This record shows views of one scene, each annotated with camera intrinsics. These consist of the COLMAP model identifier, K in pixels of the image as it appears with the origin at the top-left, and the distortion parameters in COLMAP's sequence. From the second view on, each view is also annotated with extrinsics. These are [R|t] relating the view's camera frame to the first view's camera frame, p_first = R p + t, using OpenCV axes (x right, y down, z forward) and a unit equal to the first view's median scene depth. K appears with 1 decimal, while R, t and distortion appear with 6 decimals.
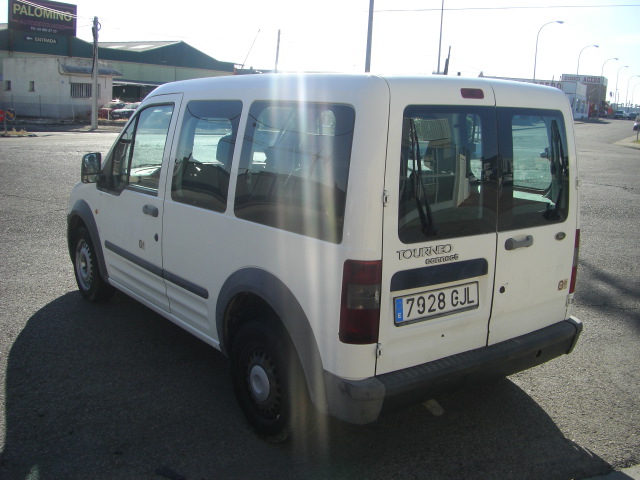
lens RADIAL K [[710.1, 0, 326.1], [0, 710.1, 236.8], [0, 0, 1]] dist [-0.126551, 0.000000]
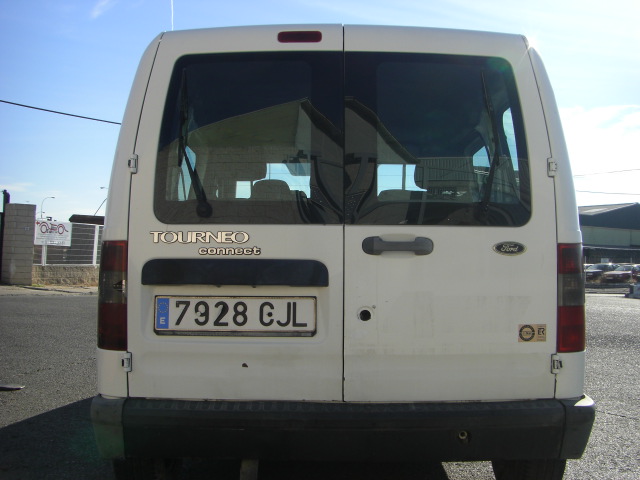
lens RADIAL K [[710.1, 0, 318.5], [0, 710.1, 235.8], [0, 0, 1]] dist [-0.126551, 0.000000]
pose [[0.798099, -0.043054, -0.600987, 0.658226], [-0.100842, 0.973830, -0.203681, 0.151516], [0.594028, 0.223162, 0.772871, 0.475345]]
